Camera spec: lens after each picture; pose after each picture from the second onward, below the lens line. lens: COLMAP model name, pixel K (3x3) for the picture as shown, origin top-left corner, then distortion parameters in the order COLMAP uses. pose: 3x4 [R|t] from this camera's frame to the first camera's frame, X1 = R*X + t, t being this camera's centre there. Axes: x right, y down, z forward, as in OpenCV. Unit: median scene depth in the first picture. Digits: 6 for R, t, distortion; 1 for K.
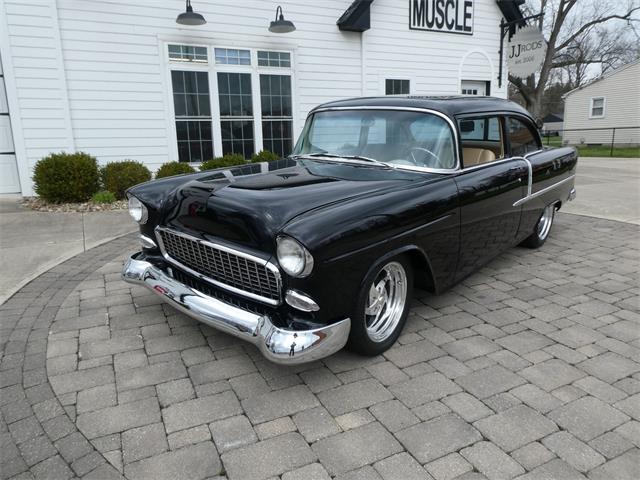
lens RADIAL K [[445.7, 0, 323.7], [0, 445.7, 240.7], [0, 0, 1]] dist [-0.015843, -0.006939]
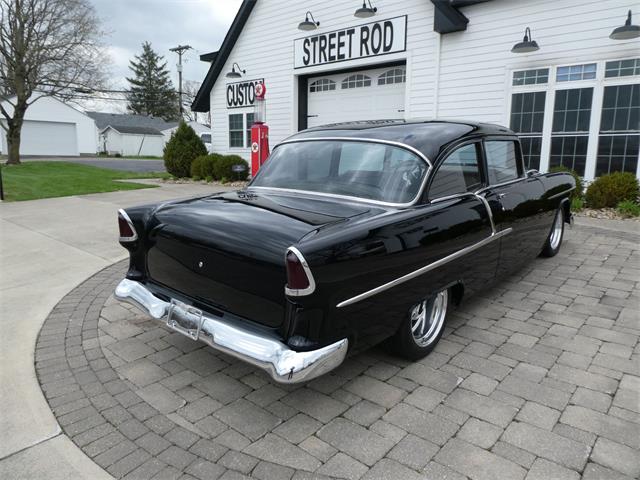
lens RADIAL K [[445.7, 0, 326.0], [0, 445.7, 243.2], [0, 0, 1]] dist [-0.015843, -0.006939]
pose [[0.366751, 0.204071, -0.907661, 0.541573], [-0.217754, 0.967373, 0.129510, -0.048558], [0.904476, 0.150149, 0.399223, 0.147363]]
